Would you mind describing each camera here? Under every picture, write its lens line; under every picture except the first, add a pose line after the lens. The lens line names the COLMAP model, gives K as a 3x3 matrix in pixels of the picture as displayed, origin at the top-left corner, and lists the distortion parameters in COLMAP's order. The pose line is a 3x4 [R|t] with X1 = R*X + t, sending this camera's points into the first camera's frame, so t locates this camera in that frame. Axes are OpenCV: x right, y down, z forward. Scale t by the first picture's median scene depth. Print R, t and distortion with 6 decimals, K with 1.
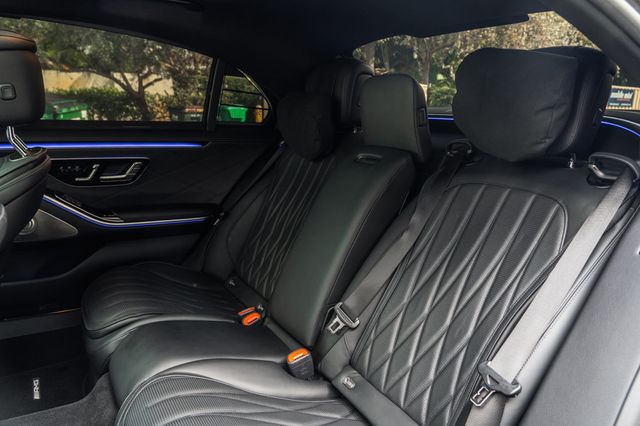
lens RADIAL K [[501.0, 0, 340.6], [0, 501.0, 214.0], [0, 0, 1]] dist [-0.007313, -0.002762]
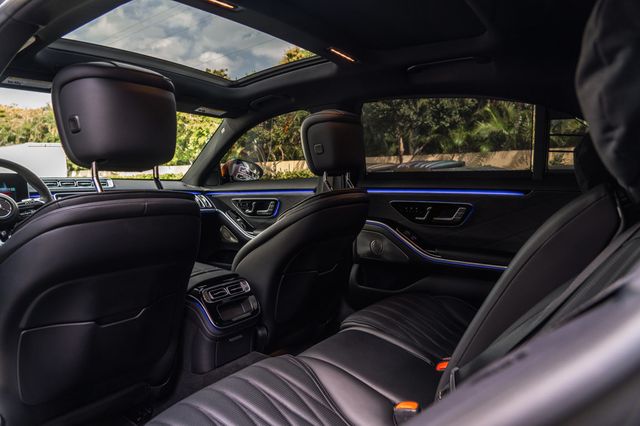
lens RADIAL K [[448.2, 0, 320.0], [0, 448.2, 213.0], [0, 0, 1]] dist [-0.008767, -0.002041]
pose [[0.364666, 0.038074, -0.930360, 0.583052], [-0.177035, 0.983773, -0.029131, -0.008647], [0.914154, 0.175330, 0.365489, 0.492062]]
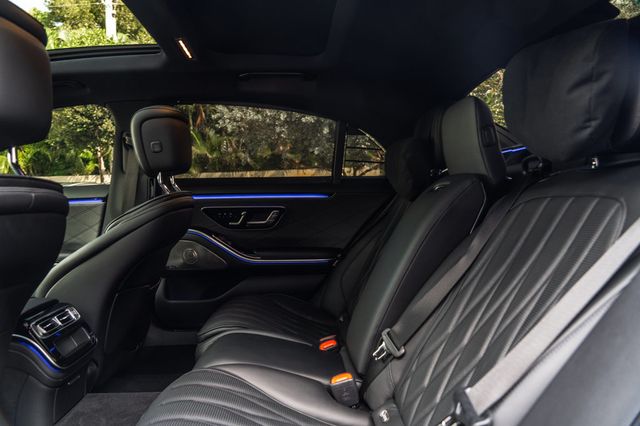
lens RADIAL K [[448.2, 0, 320.0], [0, 448.2, 213.0], [0, 0, 1]] dist [-0.008767, -0.002041]
pose [[0.872643, -0.032422, -0.487281, 0.309372], [-0.056643, 0.984340, -0.166933, 0.110722], [0.485063, 0.173274, 0.857141, 0.173180]]
